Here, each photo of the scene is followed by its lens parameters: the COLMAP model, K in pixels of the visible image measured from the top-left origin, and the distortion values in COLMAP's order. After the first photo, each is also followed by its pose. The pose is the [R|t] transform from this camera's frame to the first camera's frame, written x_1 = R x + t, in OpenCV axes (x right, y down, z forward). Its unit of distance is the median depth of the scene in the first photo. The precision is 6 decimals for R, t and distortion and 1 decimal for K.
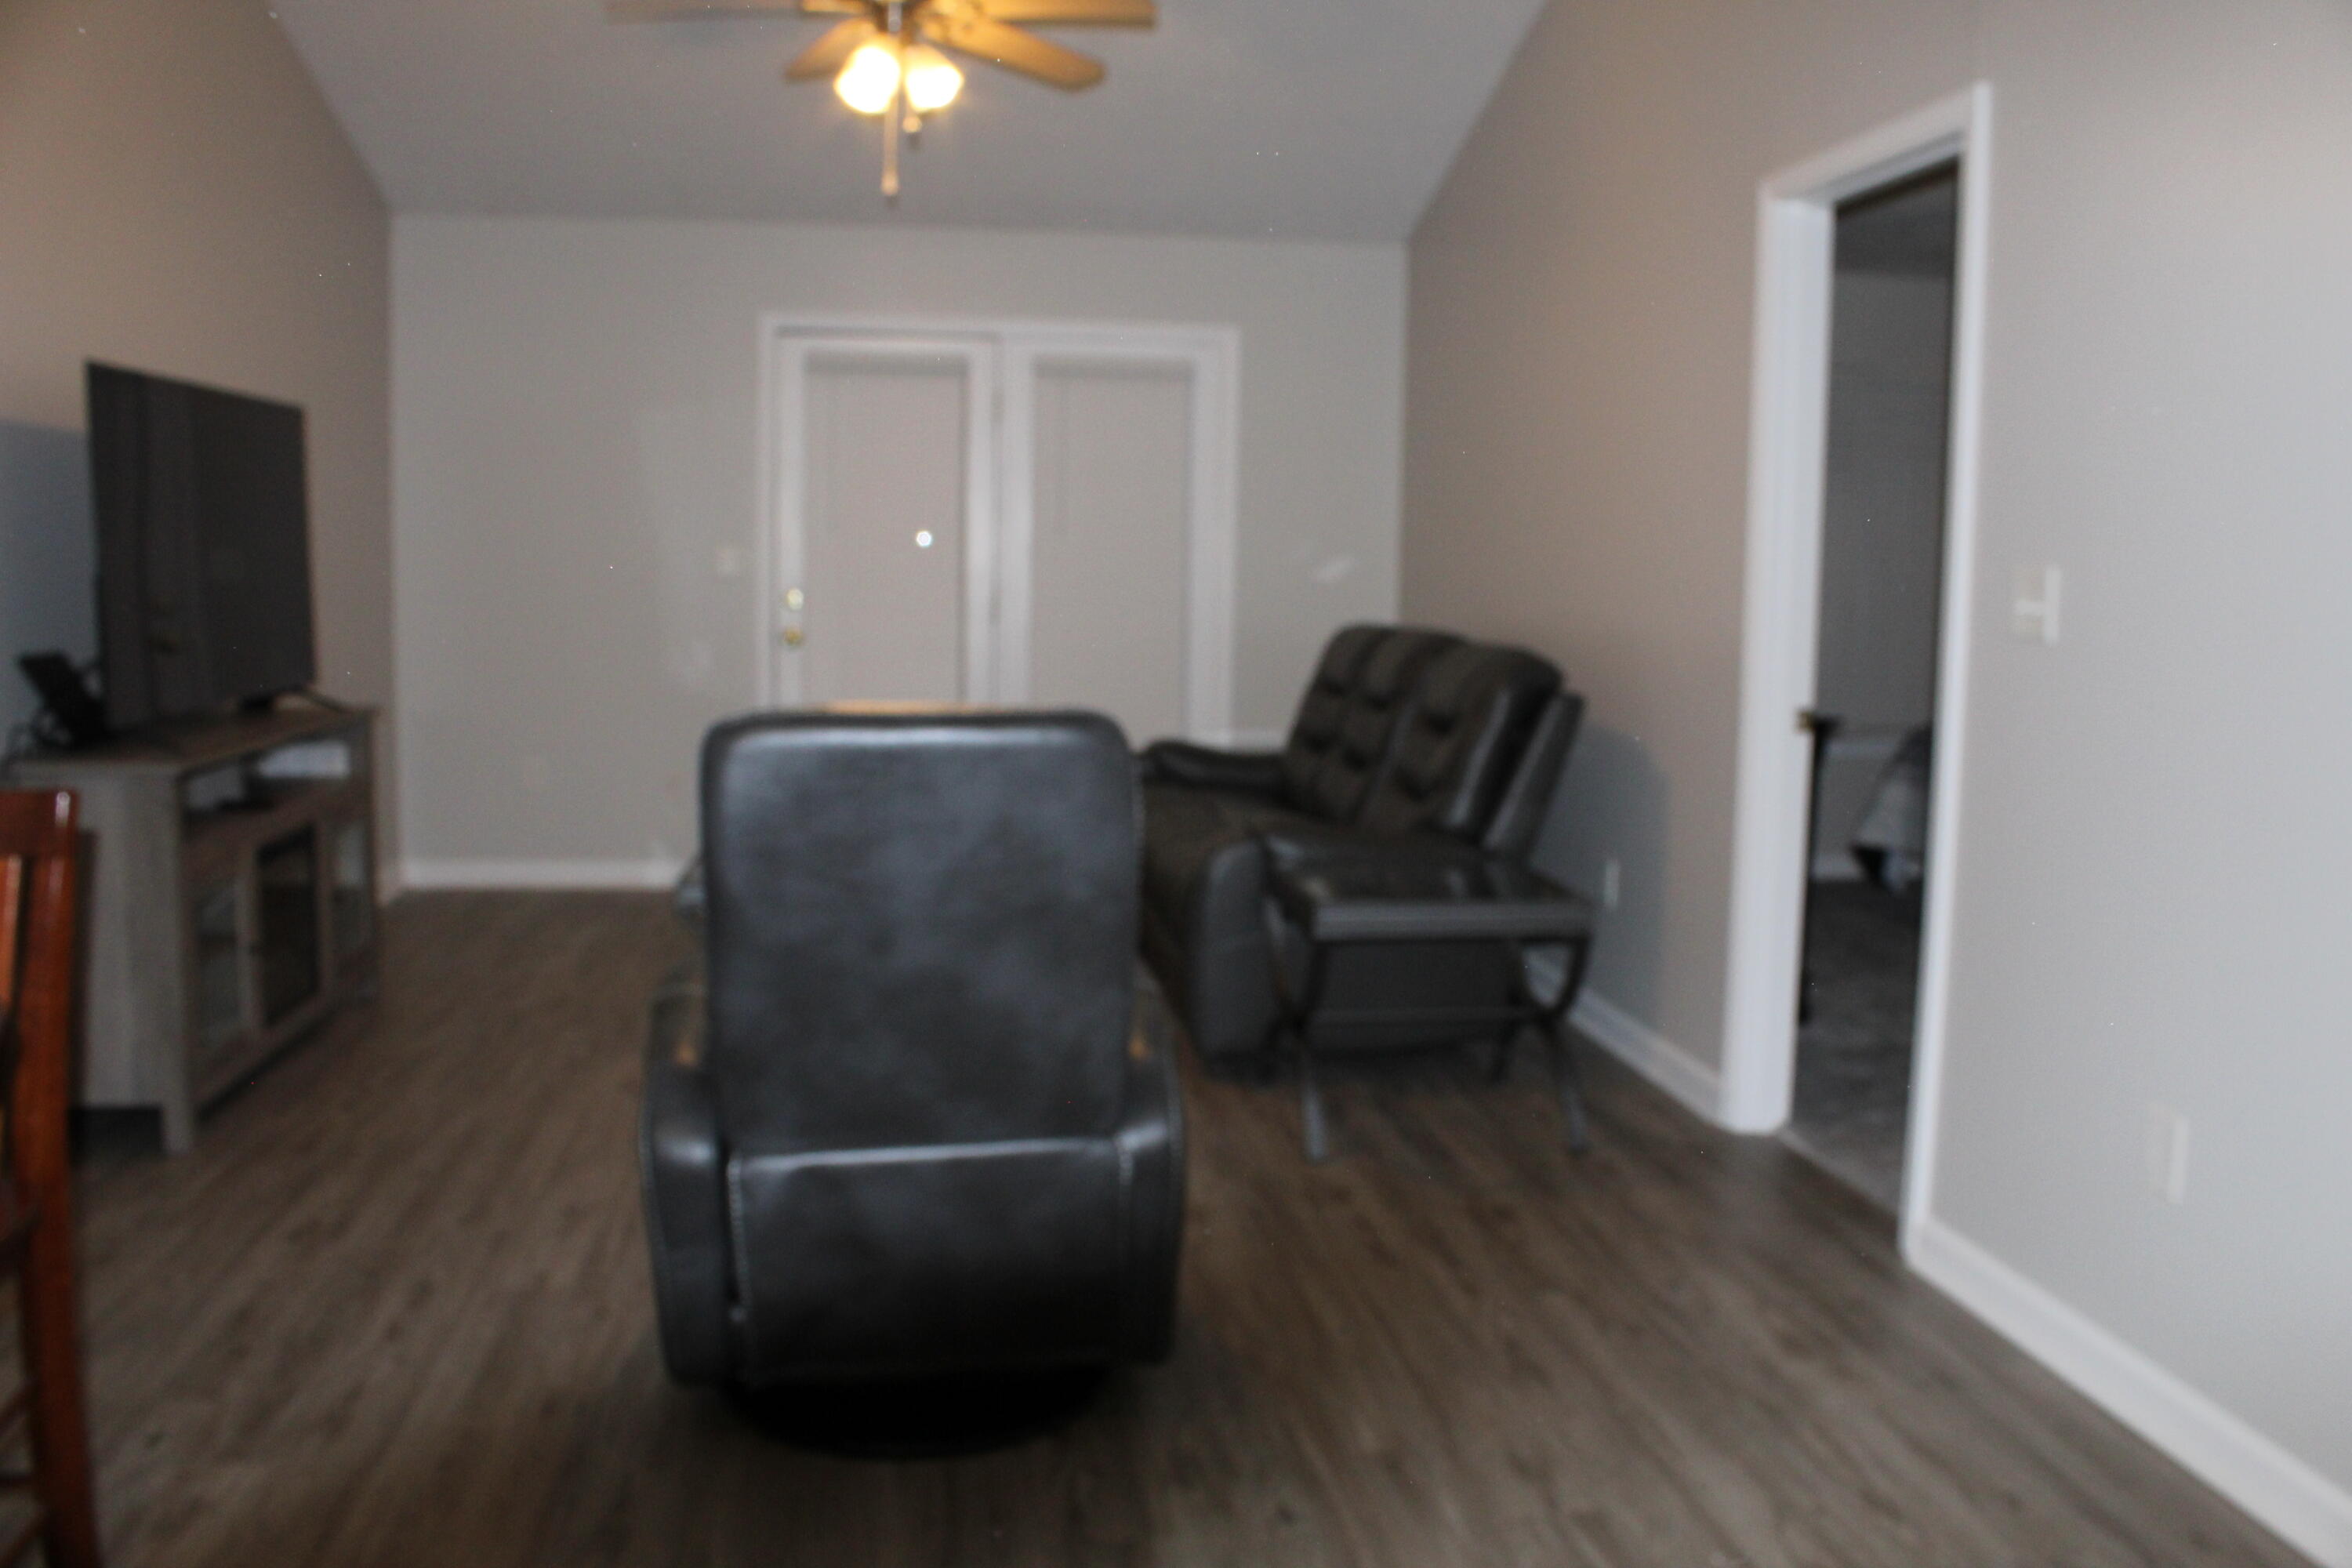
lens RADIAL K [[1908.1, 0, 1181.4], [0, 1908.1, 797.4], [0, 0, 1]] dist [-0.168293, 0.137300]
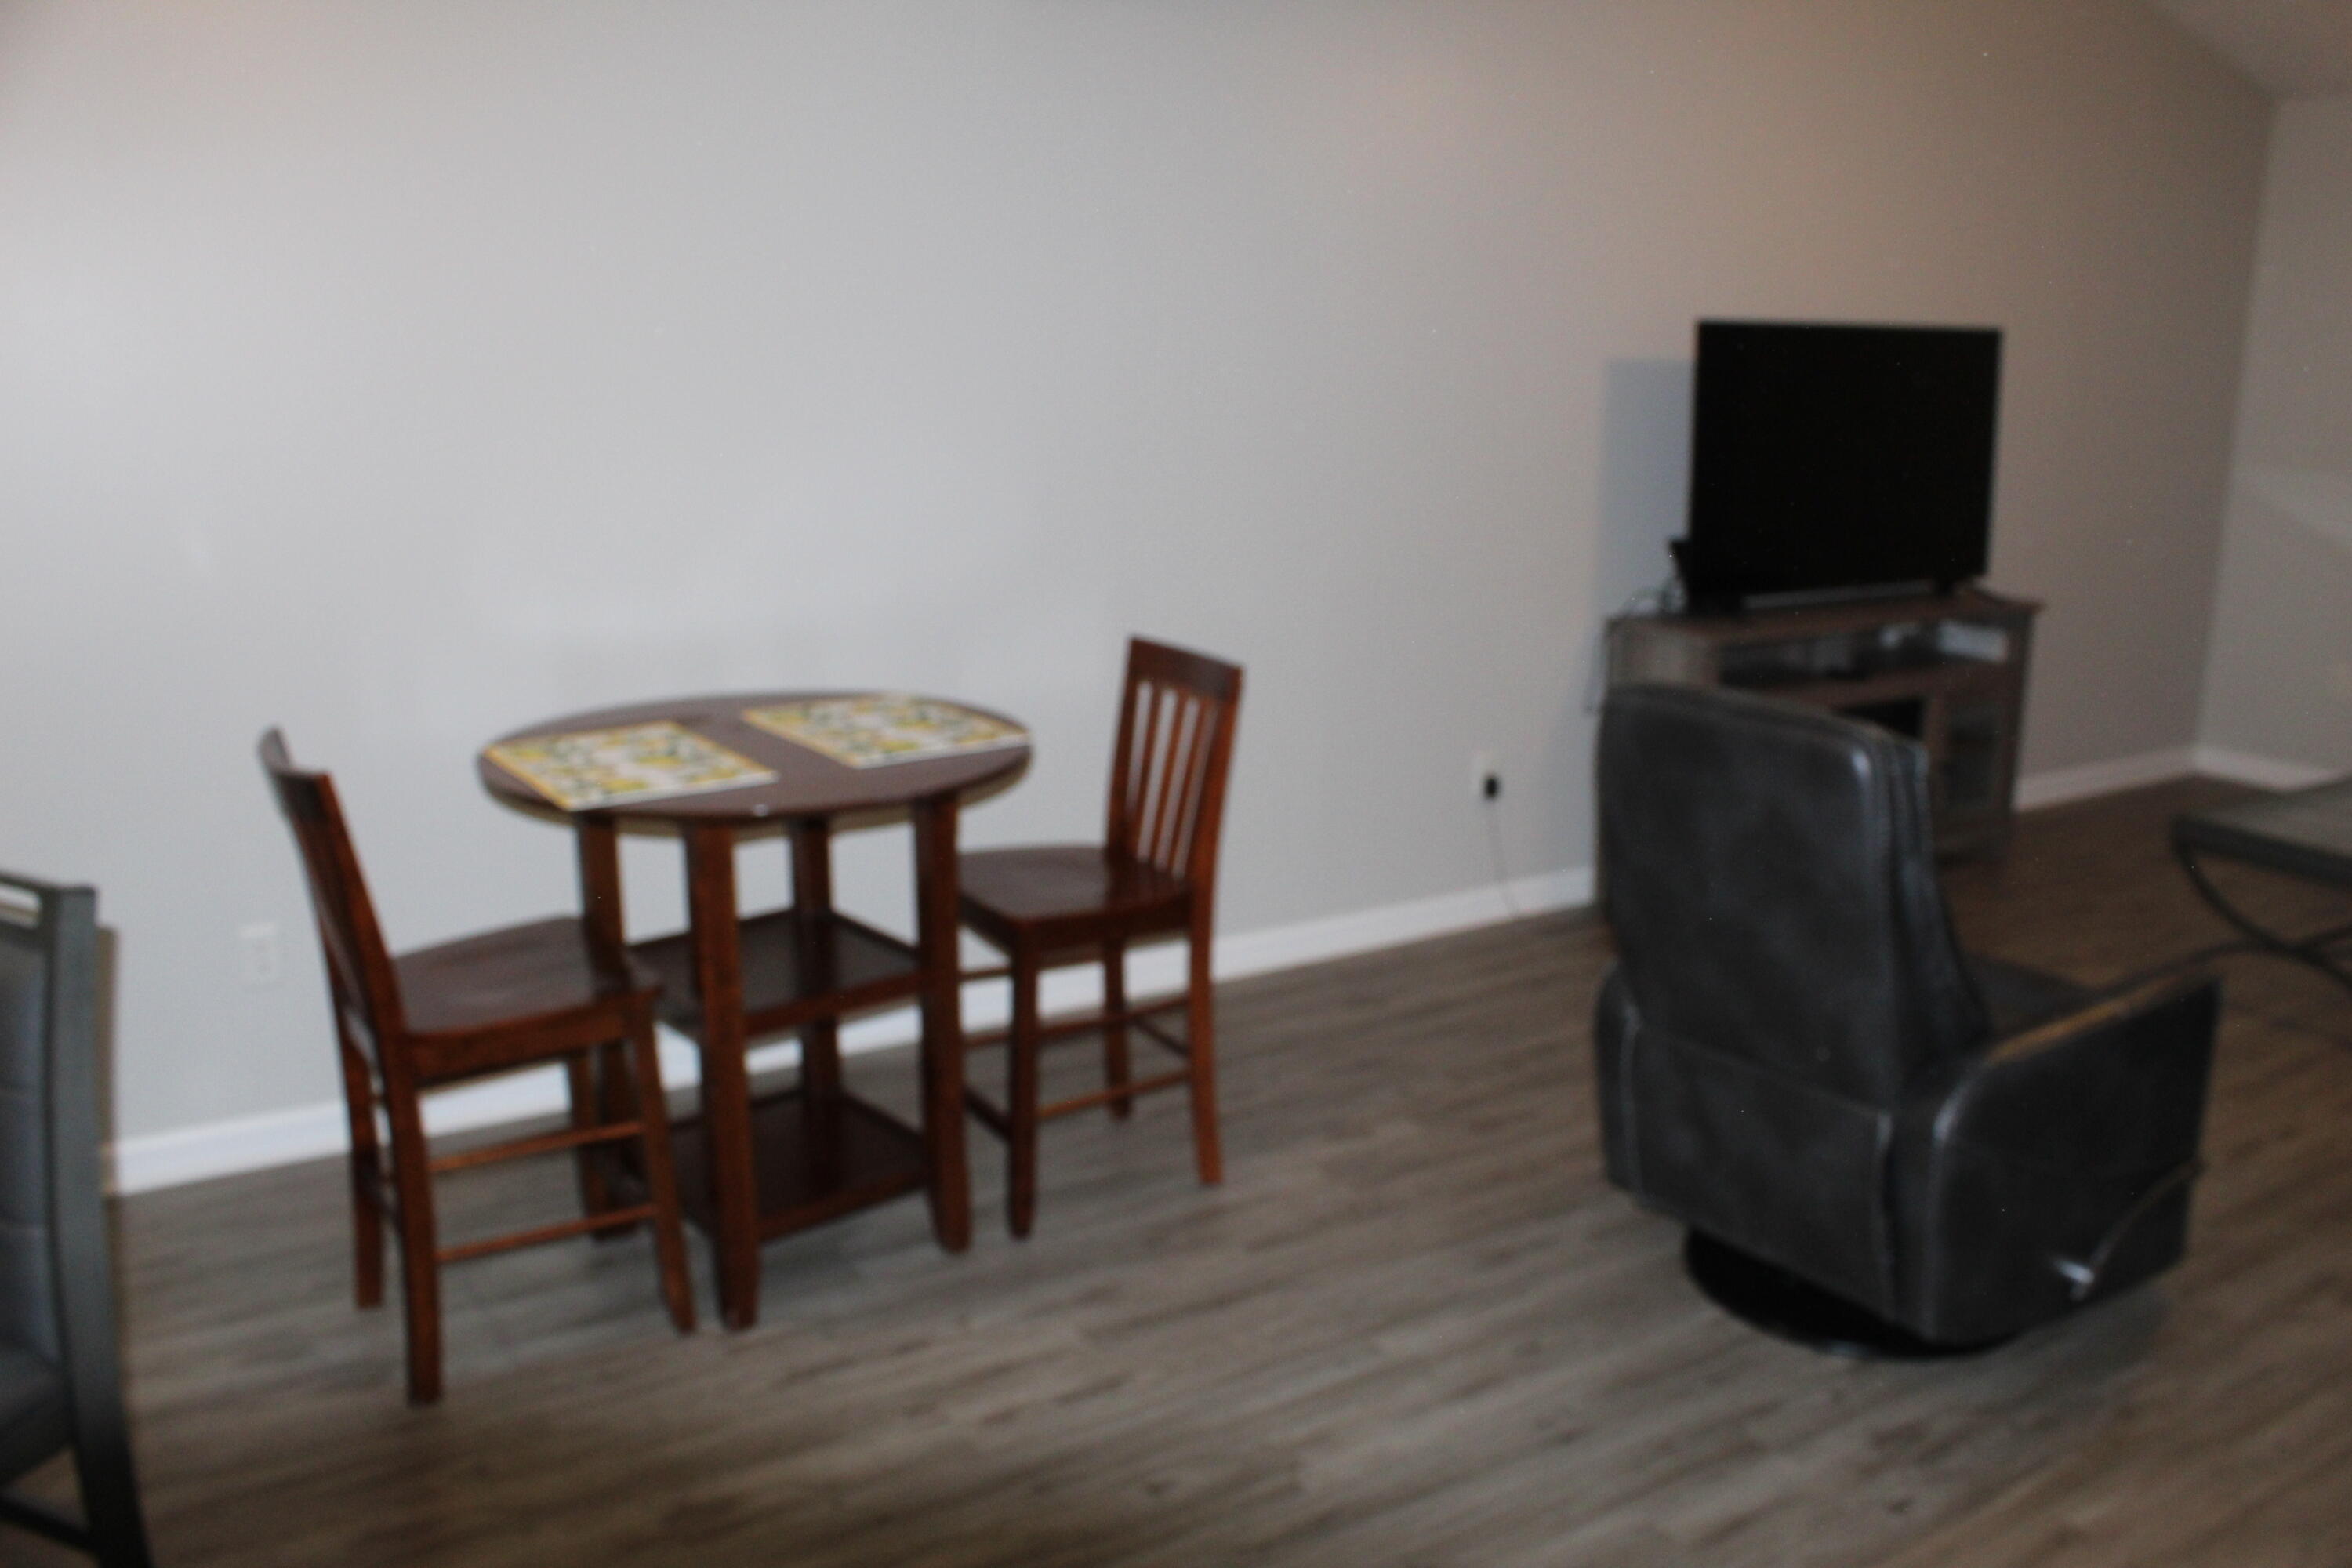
lens RADIAL K [[1908.1, 0, 1173.6], [0, 1908.1, 775.7], [0, 0, 1]] dist [-0.168293, 0.137300]
pose [[0.399195, 0.196071, -0.895656, 0.423031], [-0.113832, 0.979907, 0.163780, -0.081667], [0.909772, 0.036574, 0.413493, 0.104501]]
